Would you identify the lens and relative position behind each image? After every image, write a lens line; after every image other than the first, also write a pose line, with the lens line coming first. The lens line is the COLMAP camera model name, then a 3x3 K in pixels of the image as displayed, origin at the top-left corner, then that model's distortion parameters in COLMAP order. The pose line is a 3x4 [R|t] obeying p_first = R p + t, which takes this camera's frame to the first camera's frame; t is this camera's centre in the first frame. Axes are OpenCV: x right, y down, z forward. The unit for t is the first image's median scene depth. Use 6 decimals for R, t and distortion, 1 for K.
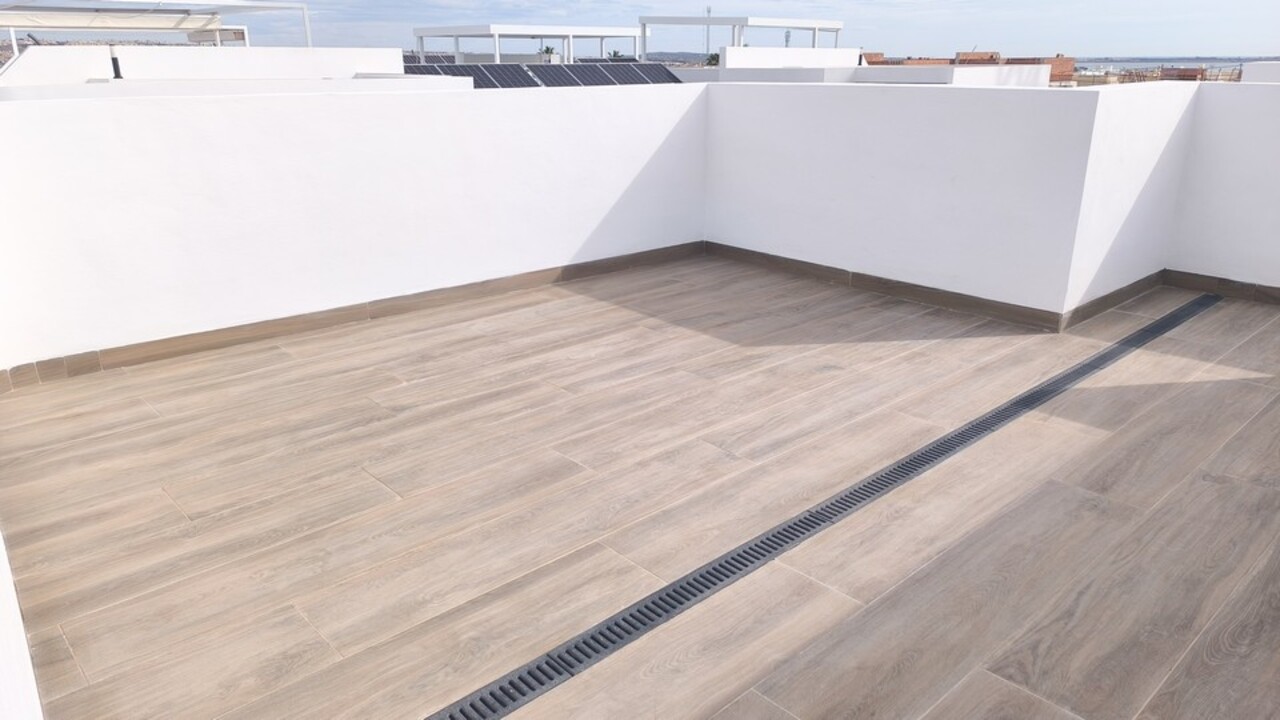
lens RADIAL K [[861.4, 0, 641.1], [0, 861.4, 364.8], [0, 0, 1]] dist [0.064277, -0.081656]
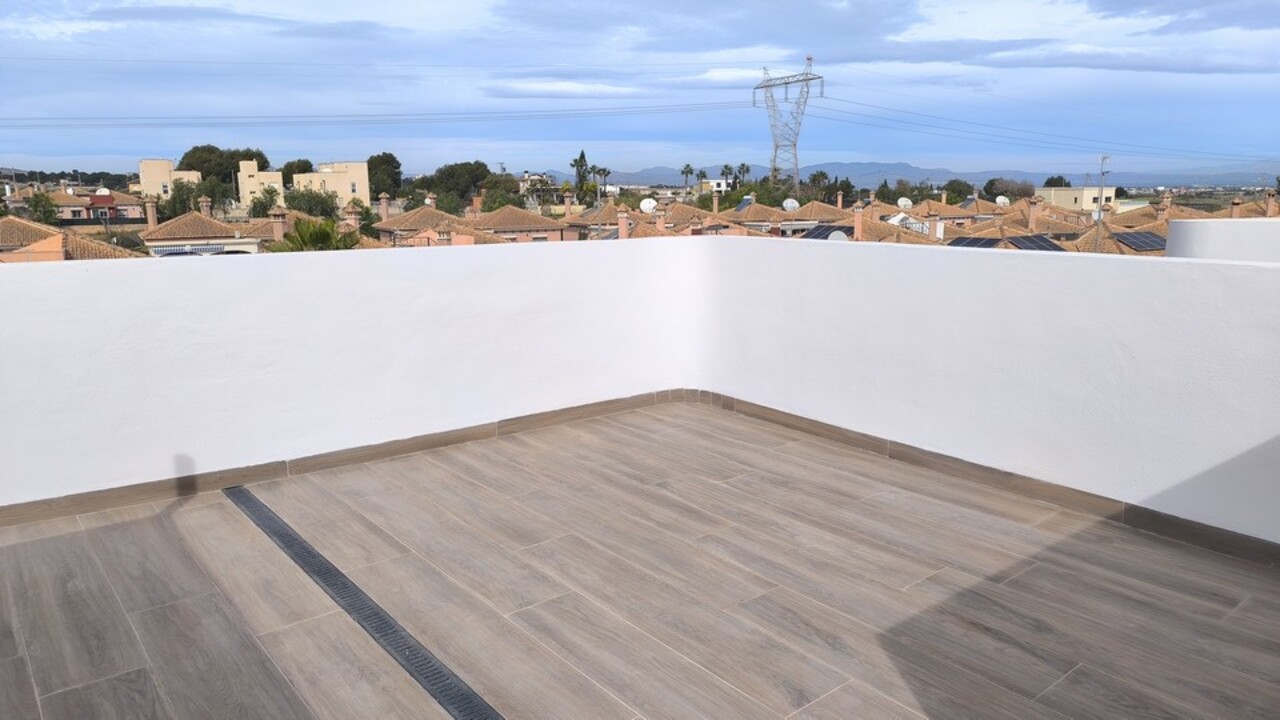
lens RADIAL K [[861.4, 0, 641.1], [0, 861.4, 364.8], [0, 0, 1]] dist [0.064277, -0.081656]
pose [[-0.059067, 0.205564, -0.976859, 0.832369], [-0.323068, 0.921968, 0.213548, -0.335933], [0.944531, 0.328205, 0.011953, 0.811895]]
